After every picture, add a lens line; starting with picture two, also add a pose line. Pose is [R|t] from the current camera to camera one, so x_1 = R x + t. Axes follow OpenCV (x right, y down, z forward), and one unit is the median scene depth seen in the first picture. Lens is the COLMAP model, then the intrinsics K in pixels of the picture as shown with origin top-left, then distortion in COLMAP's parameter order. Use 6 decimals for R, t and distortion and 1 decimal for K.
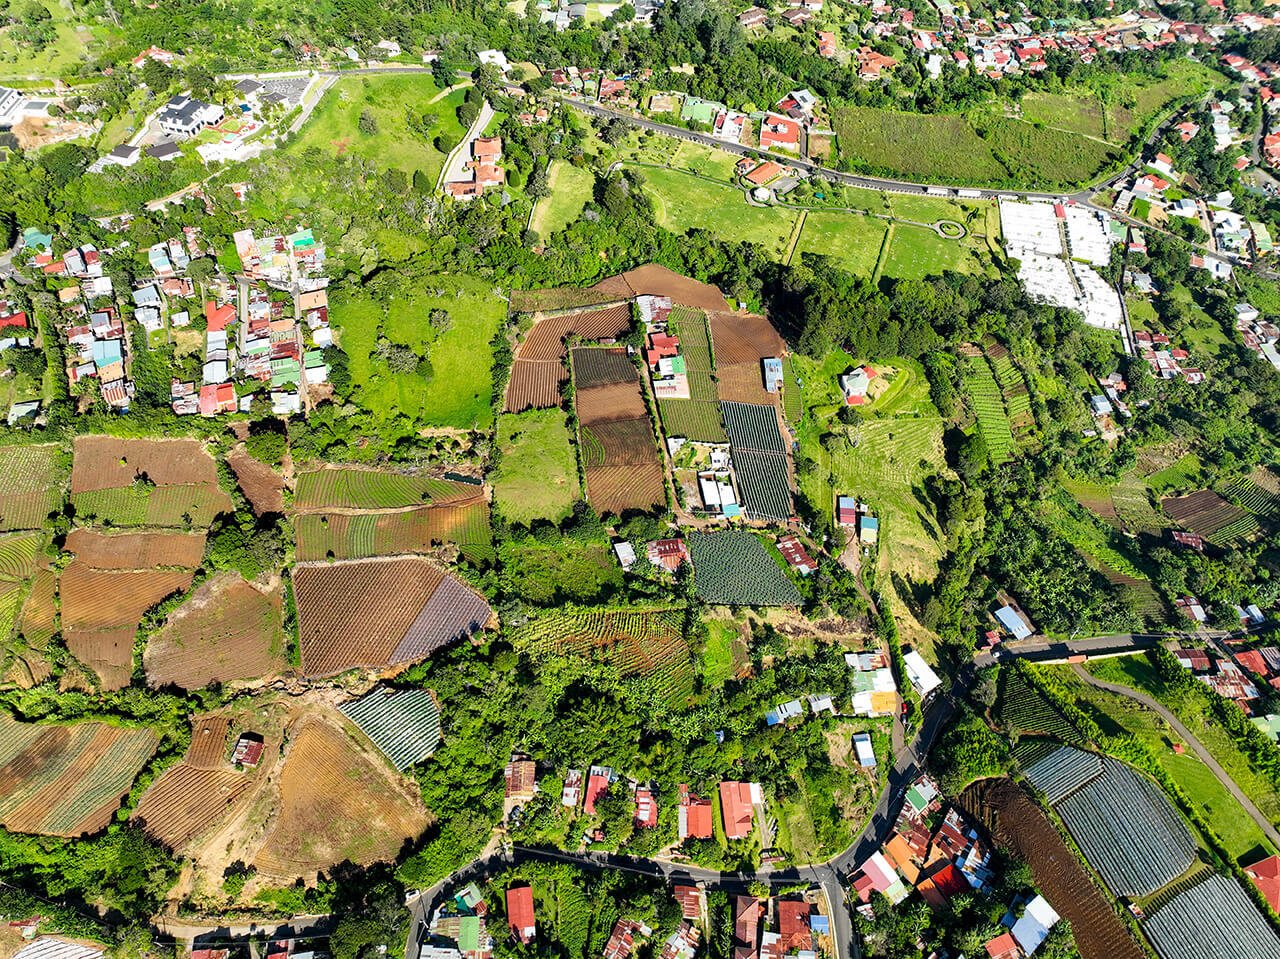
lens RADIAL K [[903.4, 0, 646.4], [0, 903.4, 479.3], [0, 0, 1]] dist [-0.005254, 0.021540]
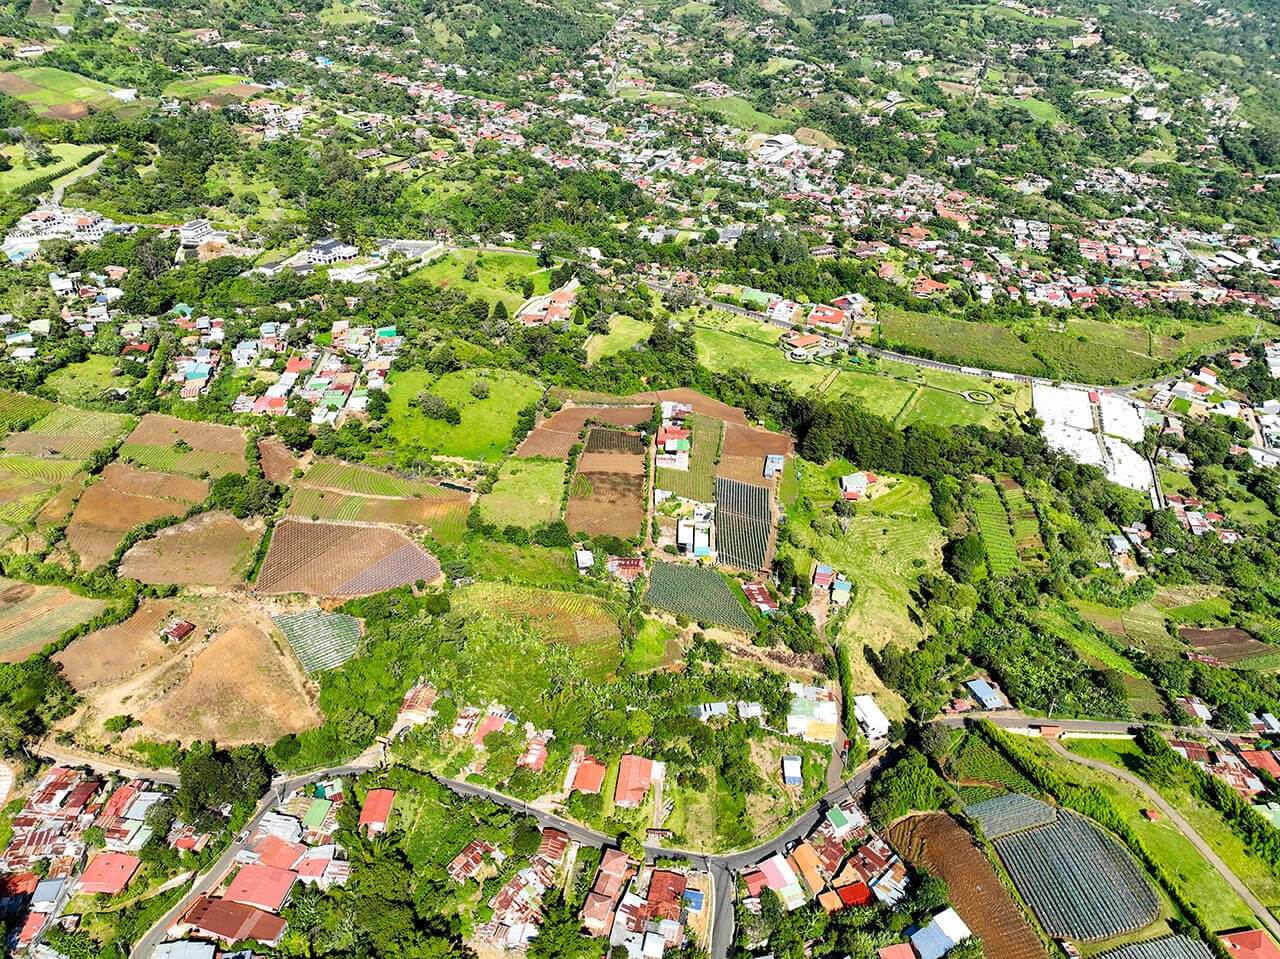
lens RADIAL K [[903.4, 0, 646.3], [0, 903.4, 479.1], [0, 0, 1]] dist [-0.005254, 0.021540]
pose [[0.982634, 0.093215, -0.160442, 0.202643], [-0.142985, 0.931469, -0.334547, 0.332771], [0.118262, 0.351678, 0.928621, 0.018014]]
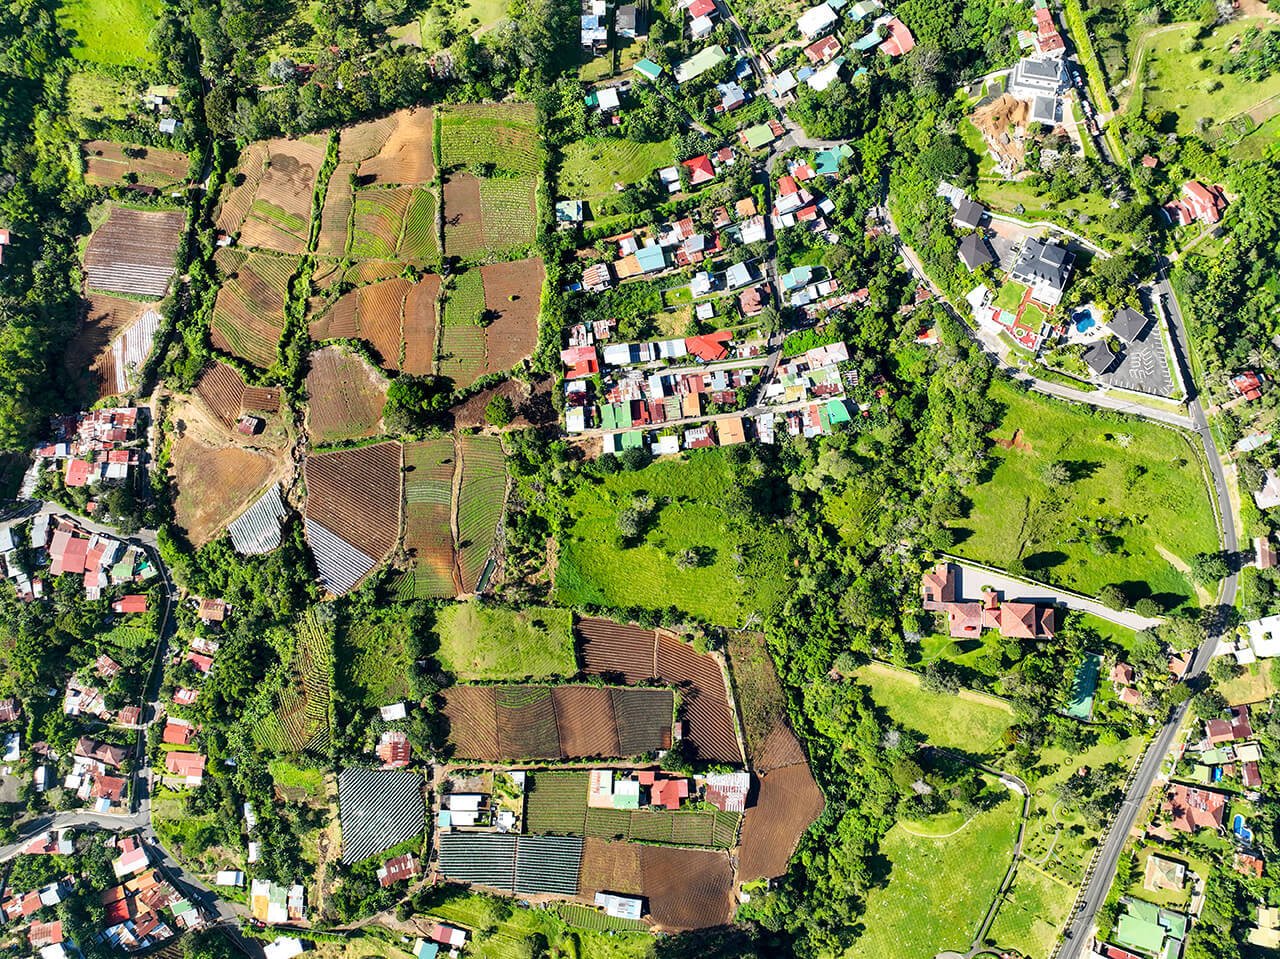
lens RADIAL K [[903.4, 0, 648.8], [0, 903.4, 479.1], [0, 0, 1]] dist [-0.005254, 0.021540]
pose [[-0.149621, 0.972716, -0.177304, -0.157579], [-0.767180, -0.001088, 0.641431, -0.912302], [0.623737, 0.231996, 0.746411, 0.270384]]
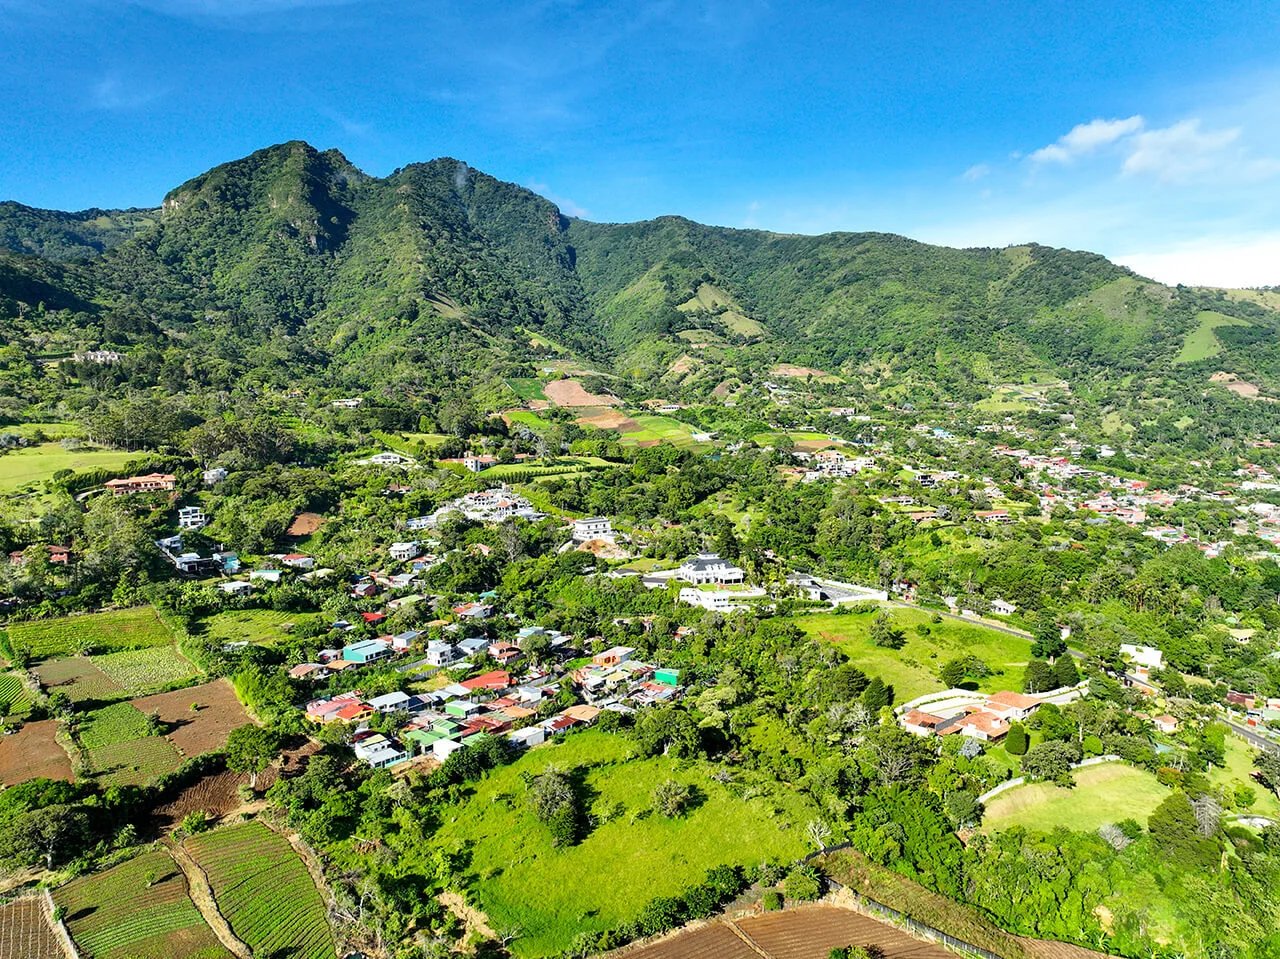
lens RADIAL K [[903.4, 0, 641.3], [0, 903.4, 479.2], [0, 0, 1]] dist [-0.005254, 0.021540]
pose [[0.576322, 0.062662, -0.814817, 0.258580], [-0.633362, 0.664327, -0.396890, -0.083068], [0.516435, 0.744811, 0.422554, 0.713235]]
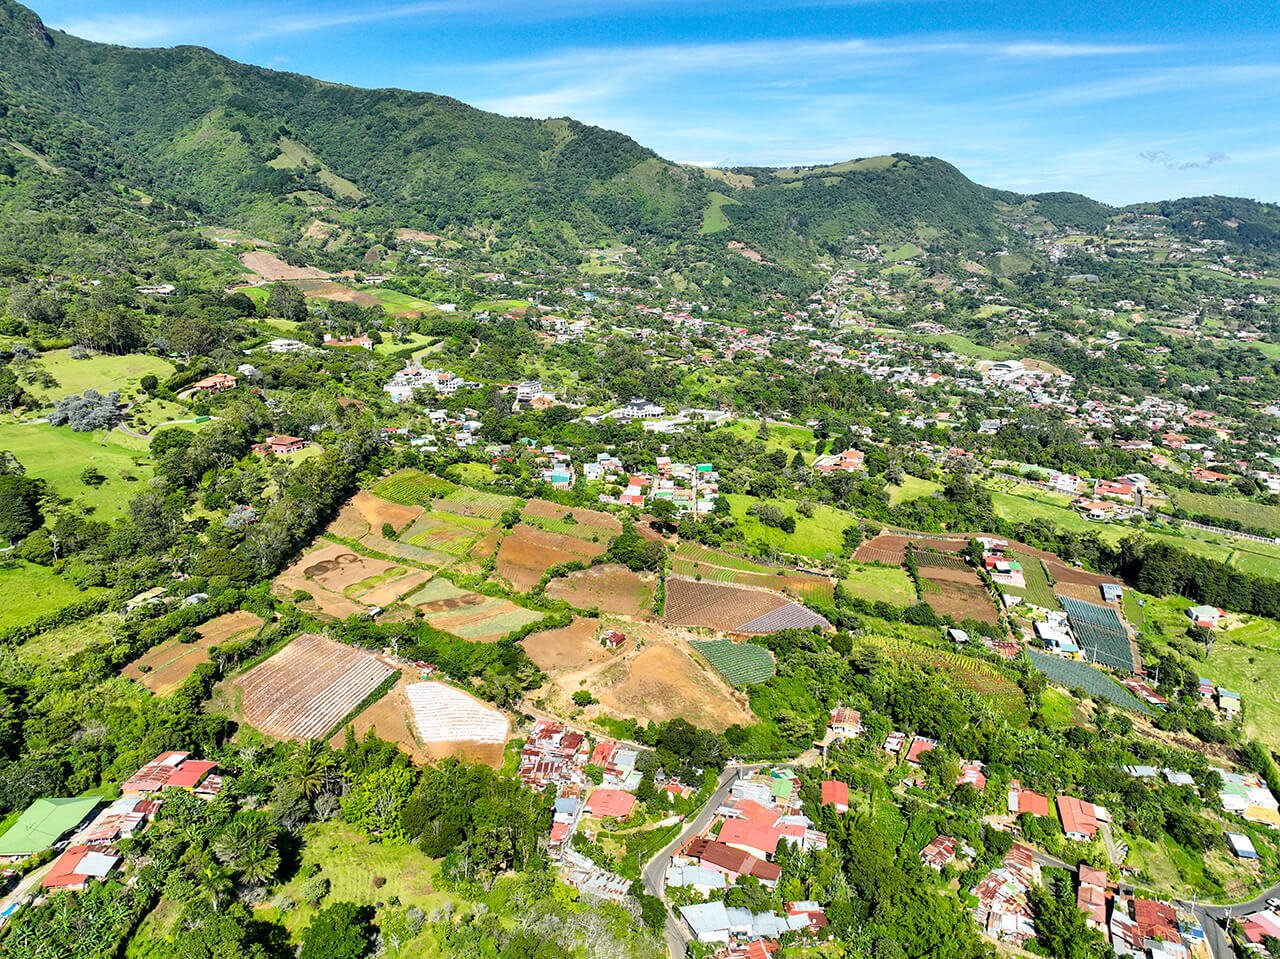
lens RADIAL K [[903.4, 0, 642.8], [0, 903.4, 481.8], [0, 0, 1]] dist [-0.005254, 0.021540]
pose [[0.934371, 0.087148, -0.345479, -0.019955], [-0.275117, 0.792610, -0.544133, 0.613232], [0.226410, 0.603469, 0.764567, 0.007464]]
